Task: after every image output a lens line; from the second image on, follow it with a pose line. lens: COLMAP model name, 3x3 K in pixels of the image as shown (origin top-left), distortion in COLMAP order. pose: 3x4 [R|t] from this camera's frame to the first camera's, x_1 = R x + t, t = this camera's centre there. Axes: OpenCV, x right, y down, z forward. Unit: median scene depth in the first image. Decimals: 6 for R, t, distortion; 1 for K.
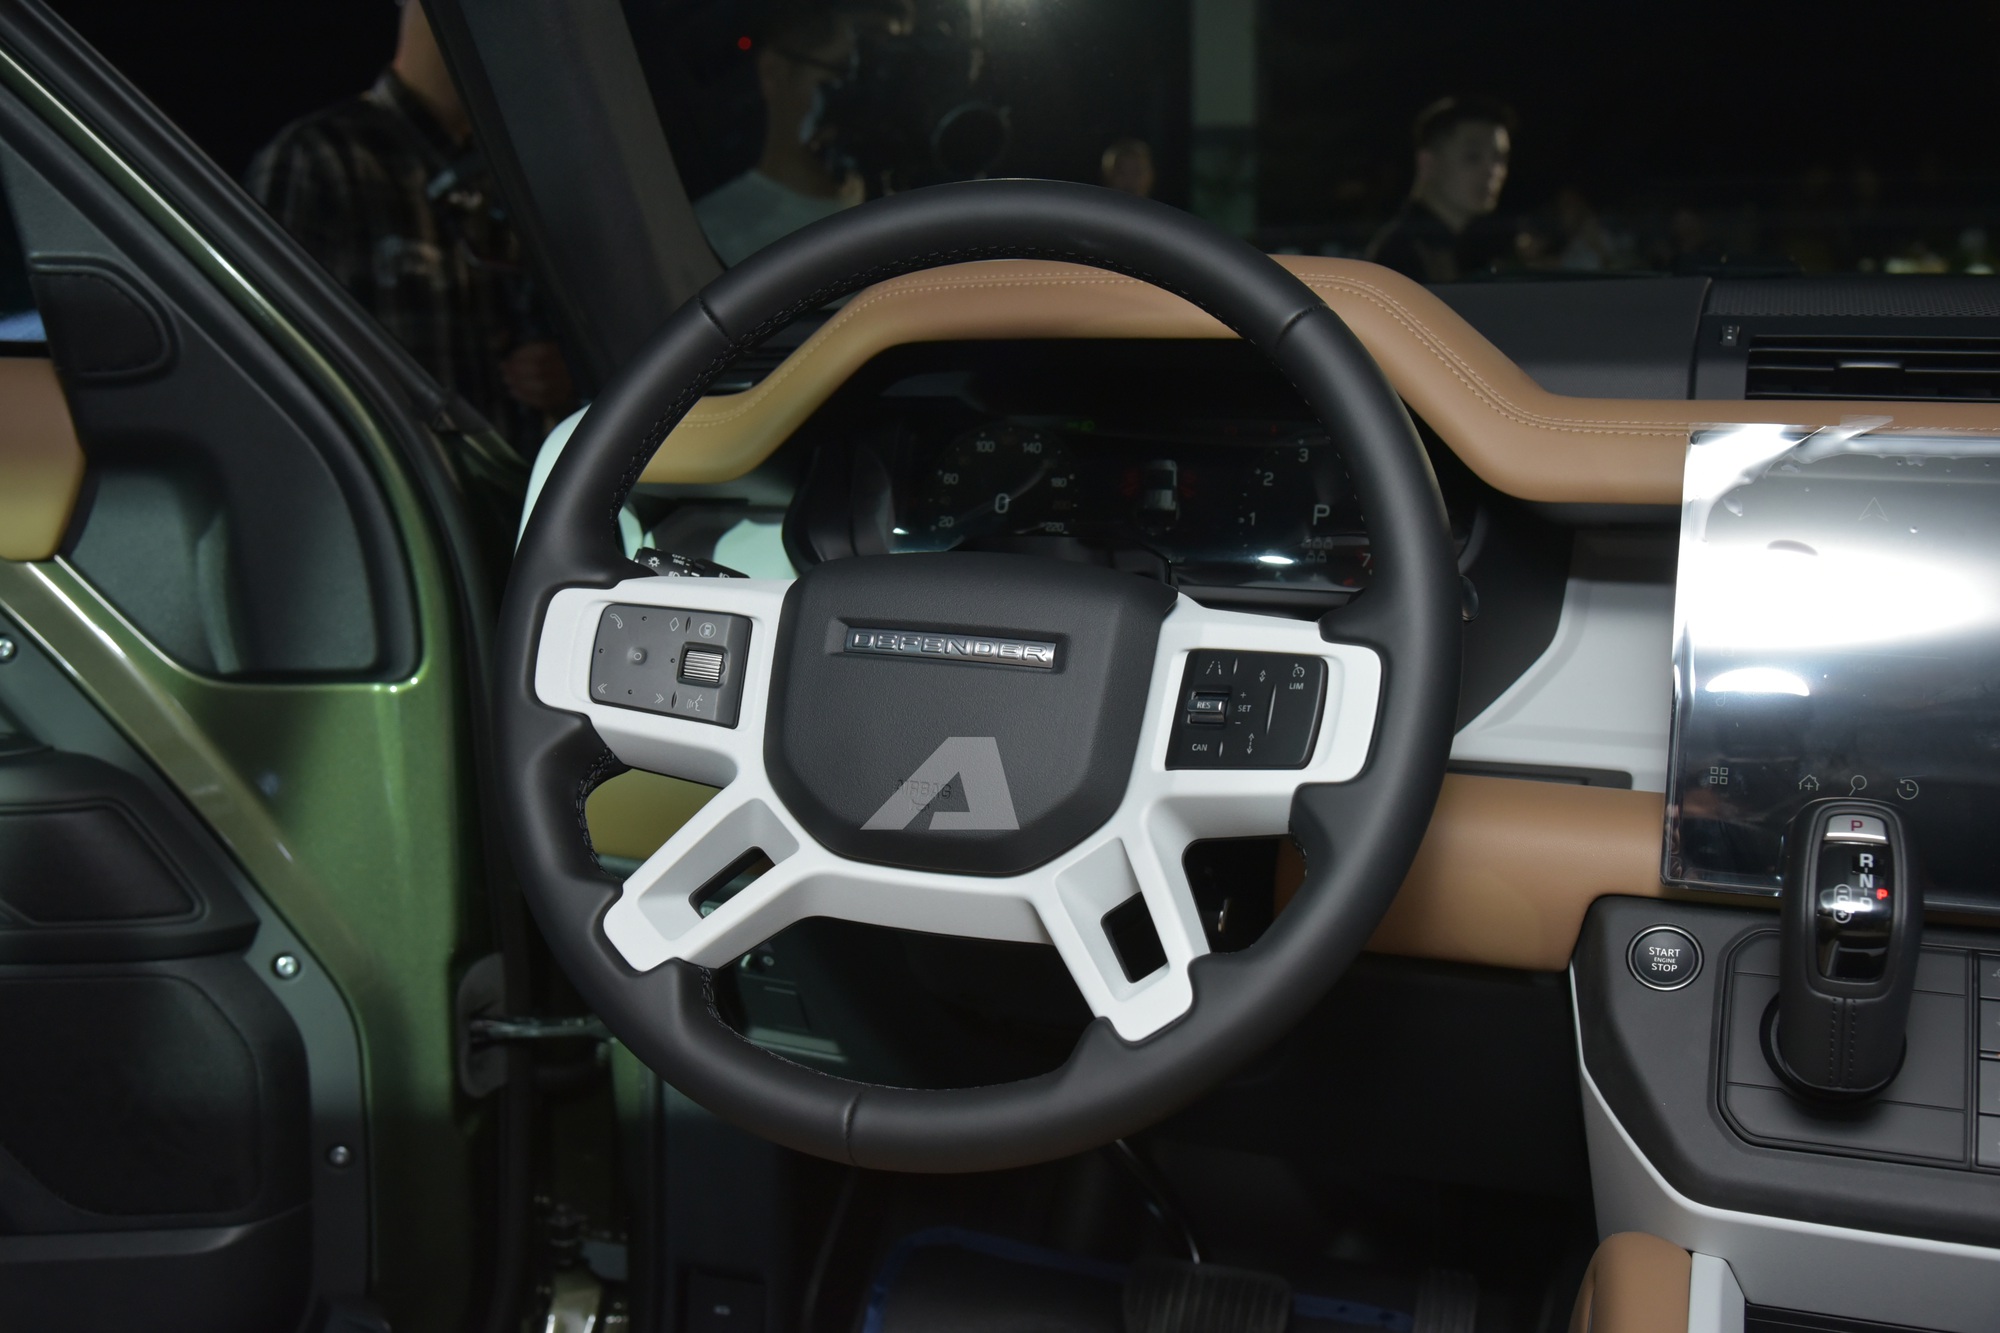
lens RADIAL K [[2060.5, 0, 1000.0], [0, 2060.5, 666.5], [0, 0, 1]] dist [-0.048778, 0.016315]
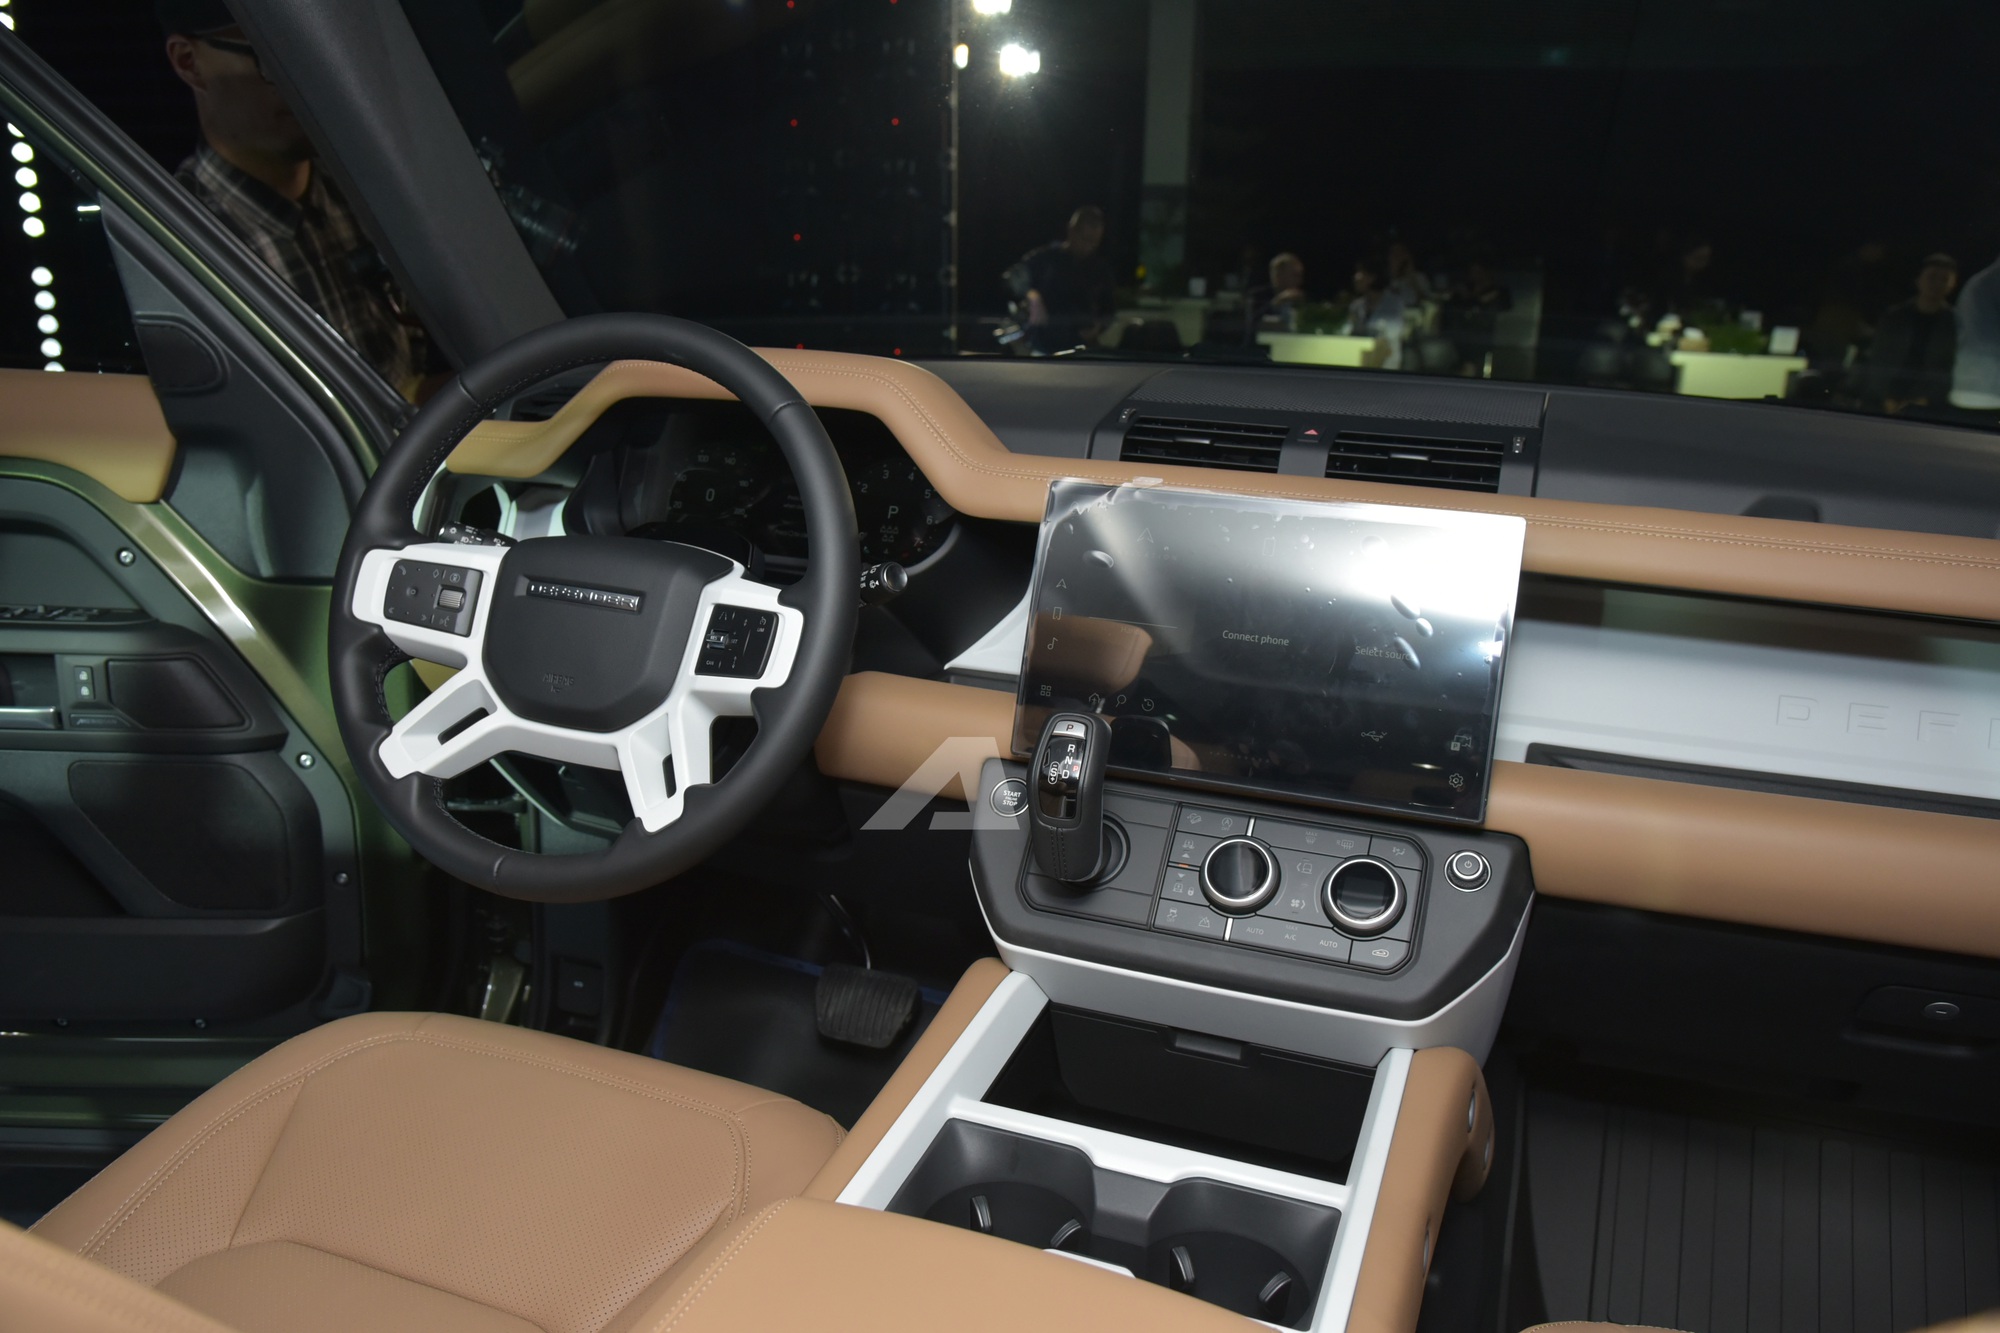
lens RADIAL K [[1445.0, 0, 1000.0], [0, 1445.0, 666.5], [0, 0, 1]] dist [-0.072865, 0.004487]
pose [[0.999124, 0.041579, 0.004738, 0.302526], [-0.041813, 0.996492, 0.072490, -0.049223], [-0.001708, -0.072625, 0.997358, -0.169915]]
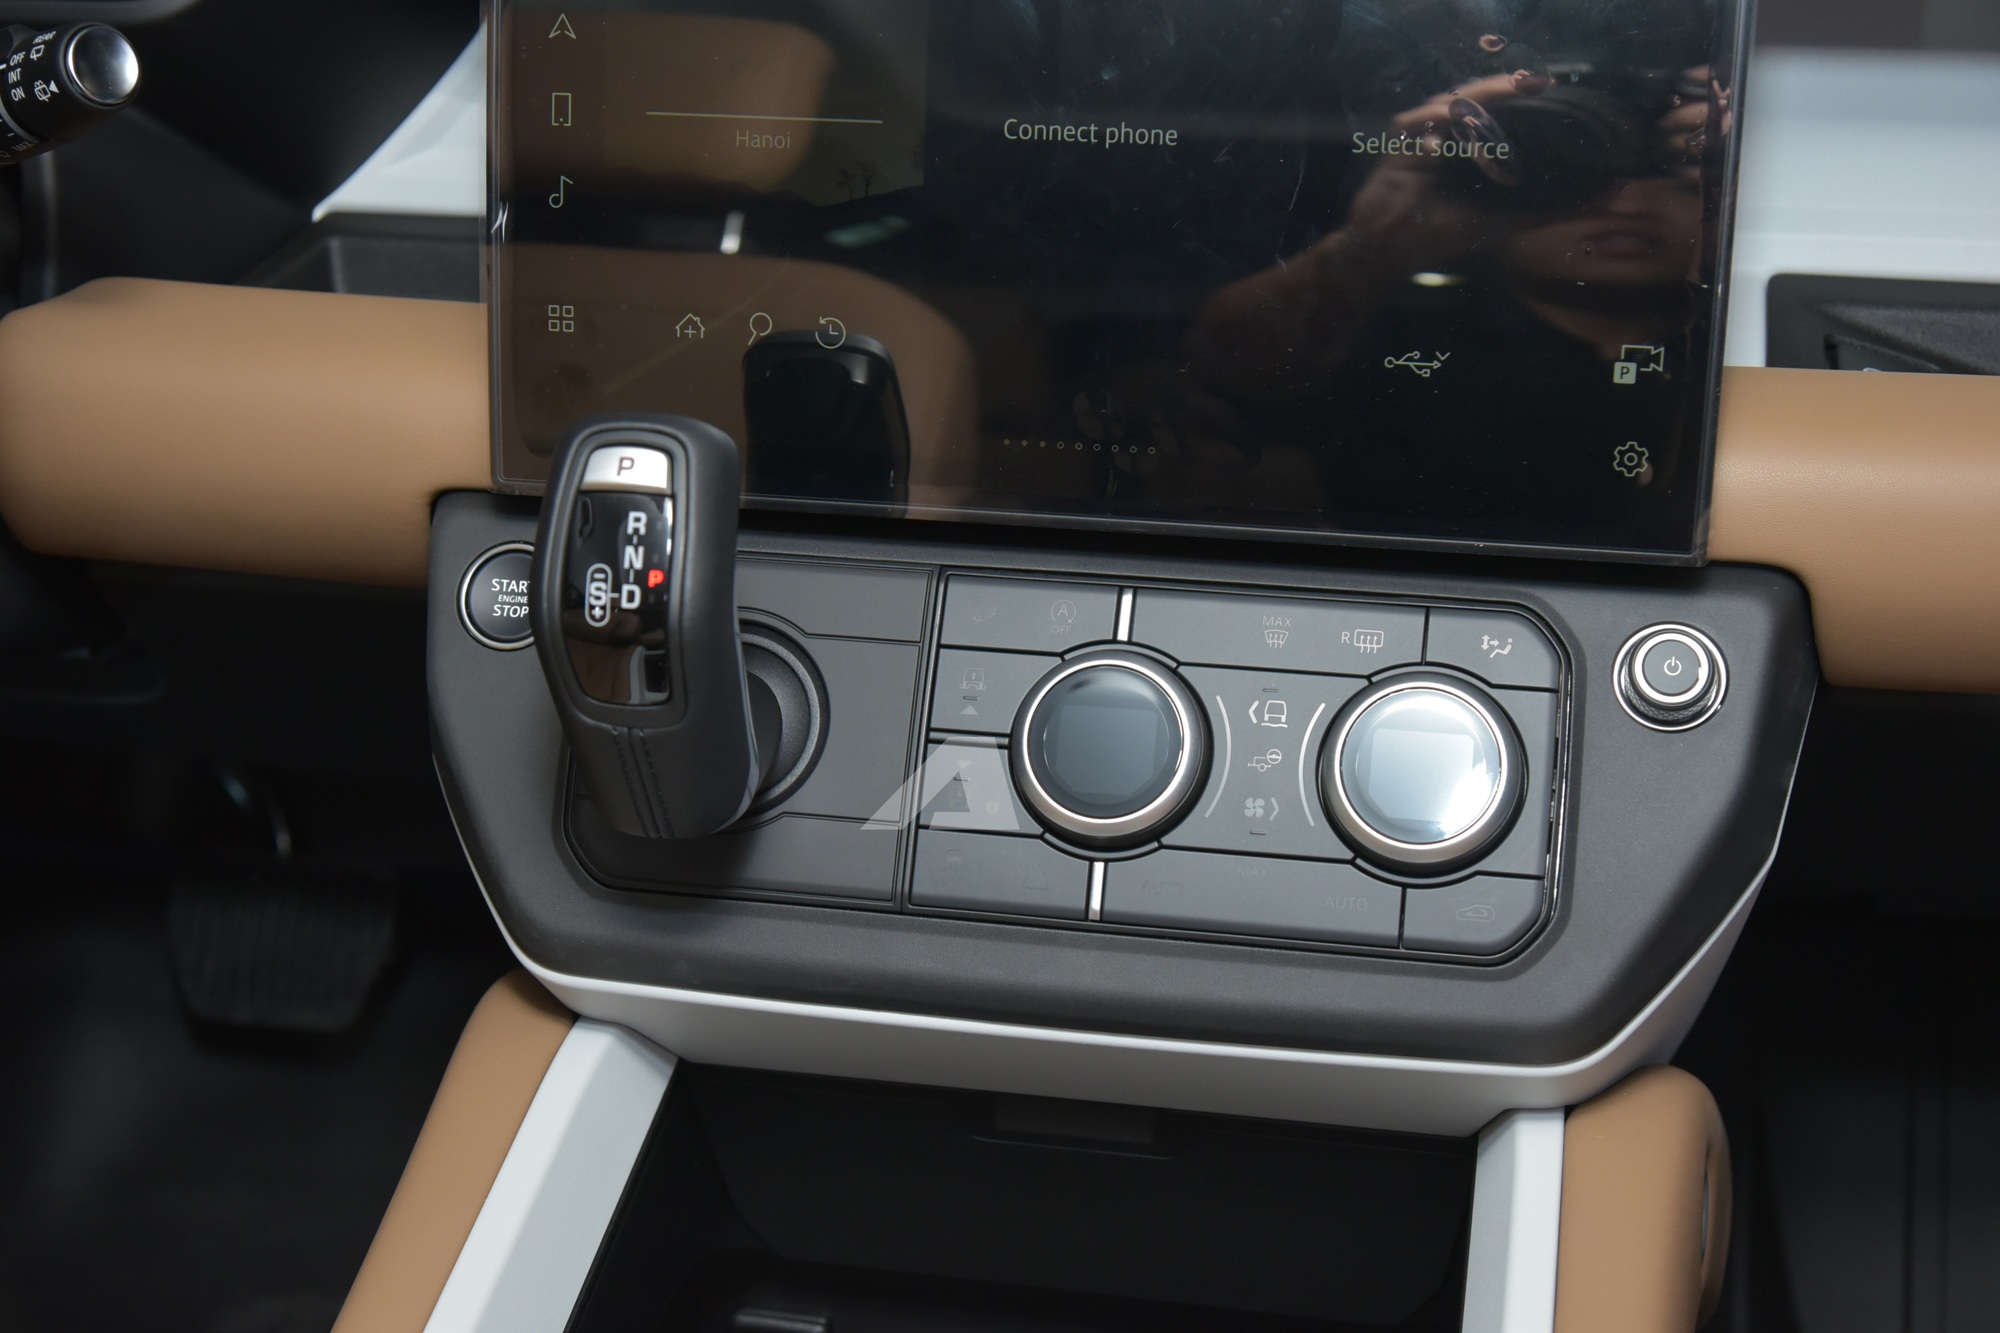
lens RADIAL K [[2737.6, 0, 1000.0], [0, 2737.6, 666.5], [0, 0, 1]] dist [-0.033608, -0.089403]
pose [[0.983821, -0.102539, 0.146911, 0.344713], [0.049101, 0.942938, 0.329328, -0.115714], [-0.172297, -0.316786, 0.932717, 0.151299]]
